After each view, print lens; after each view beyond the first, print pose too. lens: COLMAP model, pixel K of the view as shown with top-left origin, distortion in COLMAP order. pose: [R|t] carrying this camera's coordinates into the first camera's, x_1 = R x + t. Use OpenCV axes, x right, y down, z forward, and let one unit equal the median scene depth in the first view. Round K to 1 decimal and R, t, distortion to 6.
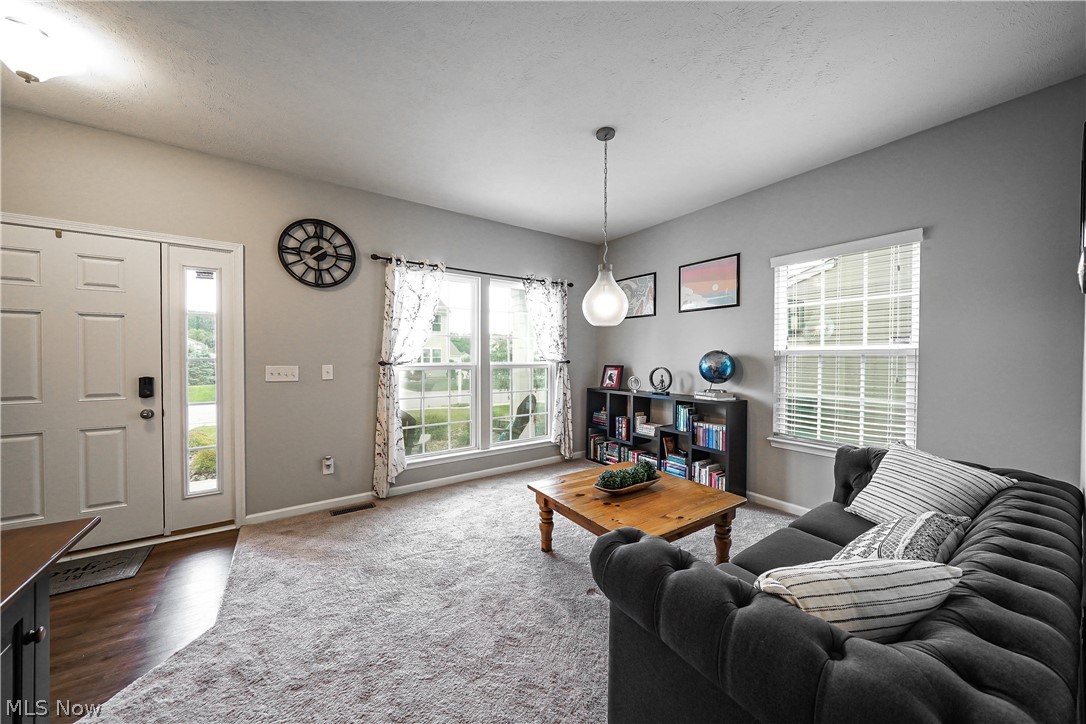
lens RADIAL K [[375.4, 0, 542.9], [0, 375.4, 359.6], [0, 0, 1]] dist [-0.007945, 0.001001]
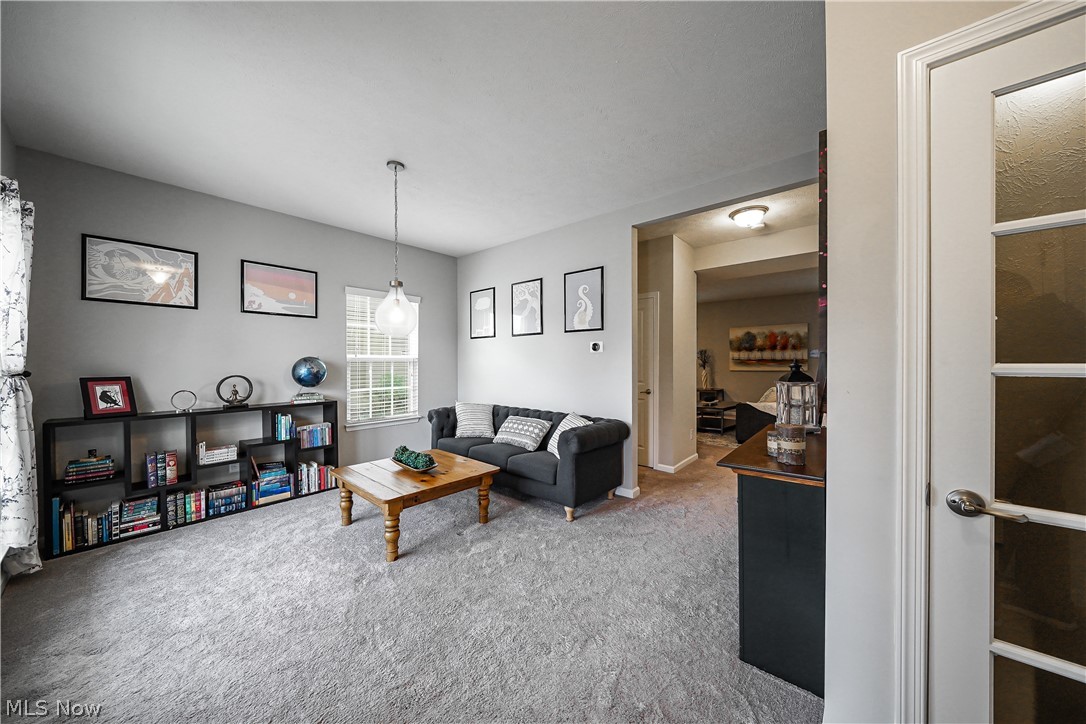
lens RADIAL K [[375.4, 0, 535.8], [0, 375.4, 362.6], [0, 0, 1]] dist [-0.007945, 0.001001]
pose [[-0.245549, 0.000172, 0.969384, -0.658739], [0.010881, 0.999937, 0.002579, -0.003134], [-0.969323, 0.011181, -0.245536, 0.556926]]
